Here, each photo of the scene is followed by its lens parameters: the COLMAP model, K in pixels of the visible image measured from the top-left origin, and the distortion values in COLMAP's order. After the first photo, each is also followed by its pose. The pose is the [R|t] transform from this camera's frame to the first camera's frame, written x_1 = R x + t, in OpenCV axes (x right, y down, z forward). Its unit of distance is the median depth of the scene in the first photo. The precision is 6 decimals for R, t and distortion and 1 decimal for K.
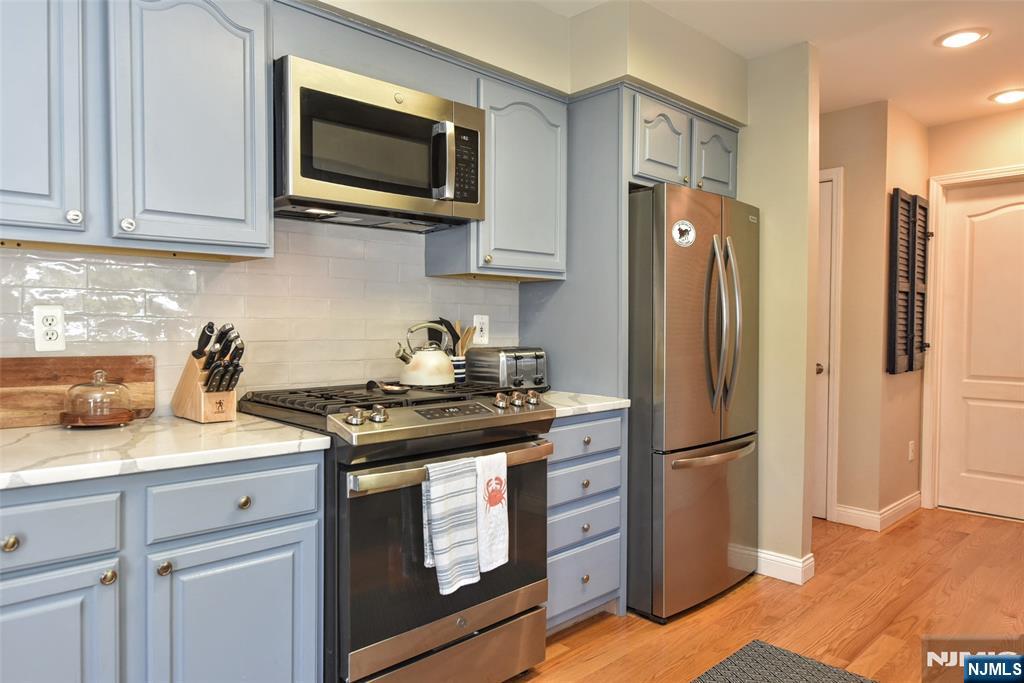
lens RADIAL K [[675.7, 0, 512.0], [0, 675.7, 341.5], [0, 0, 1]] dist [-0.003522, 0.000175]
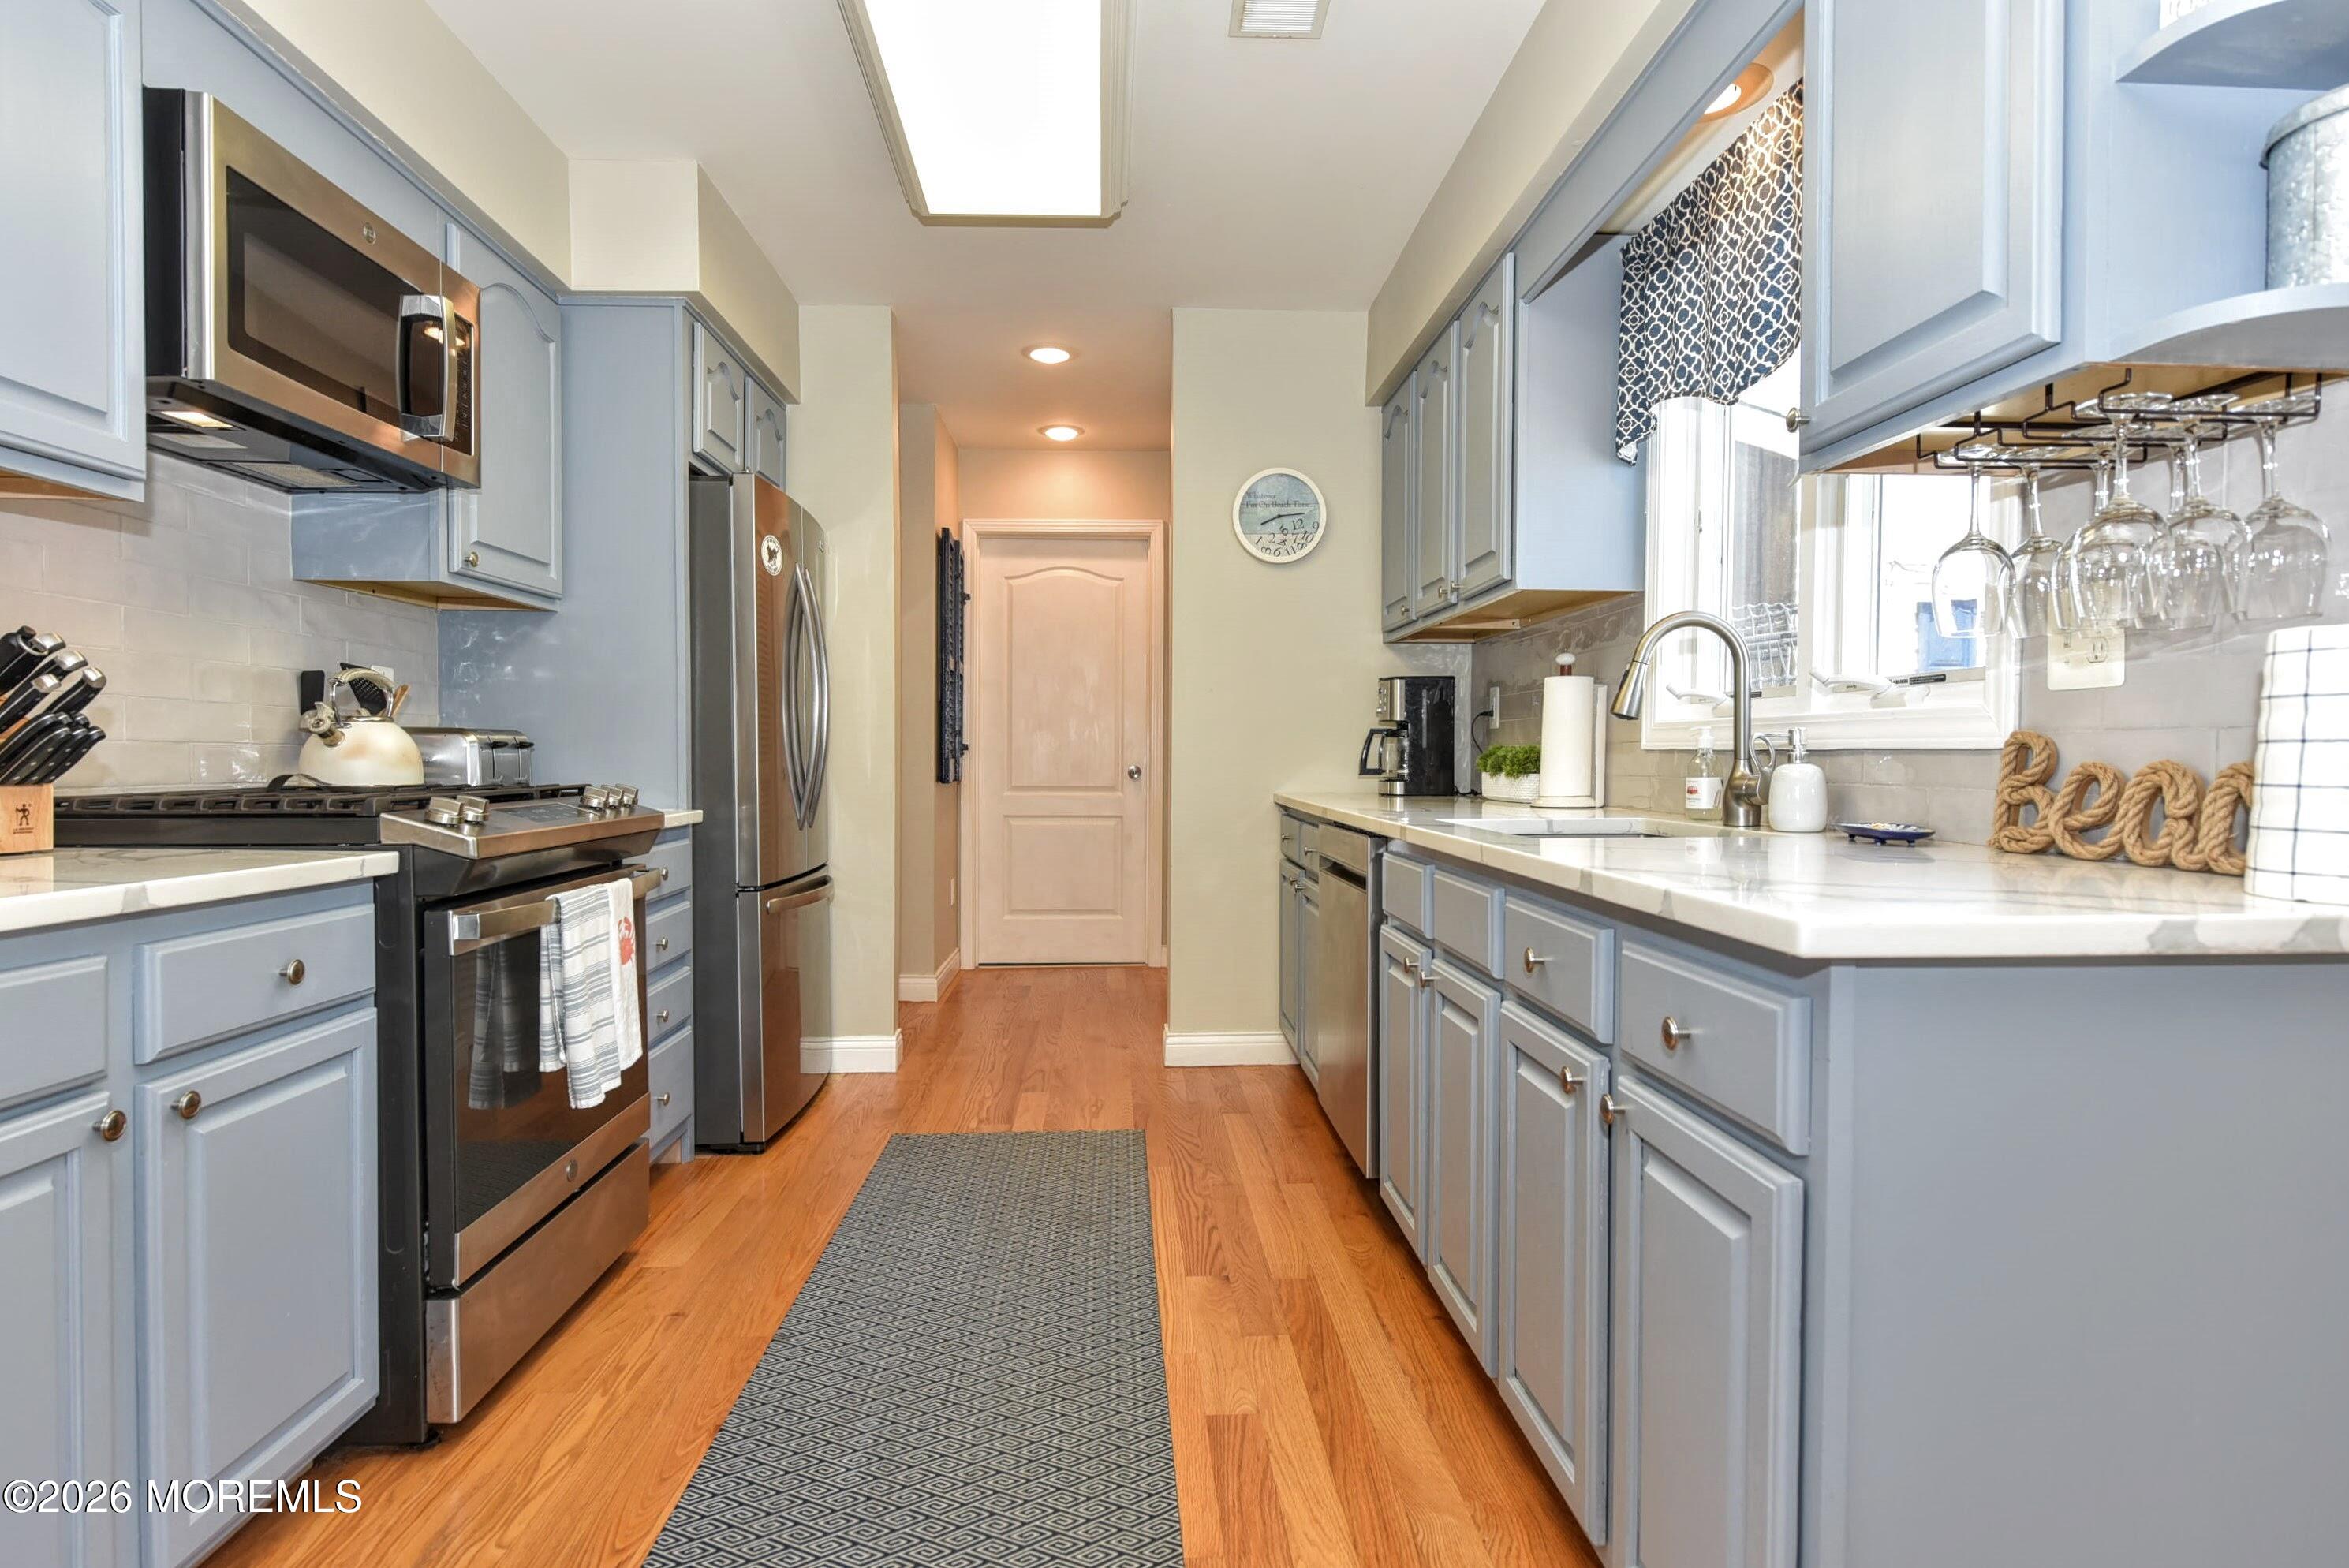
lens RADIAL K [[1232.9, 0, 1174.5], [0, 1232.9, 784.0], [0, 0, 1]] dist [-0.001913, -0.000705]
pose [[0.651825, -0.020124, 0.758102, -0.534575], [0.020372, 0.999752, 0.009022, 0.079103], [-0.758096, 0.009563, 0.652073, -0.103803]]
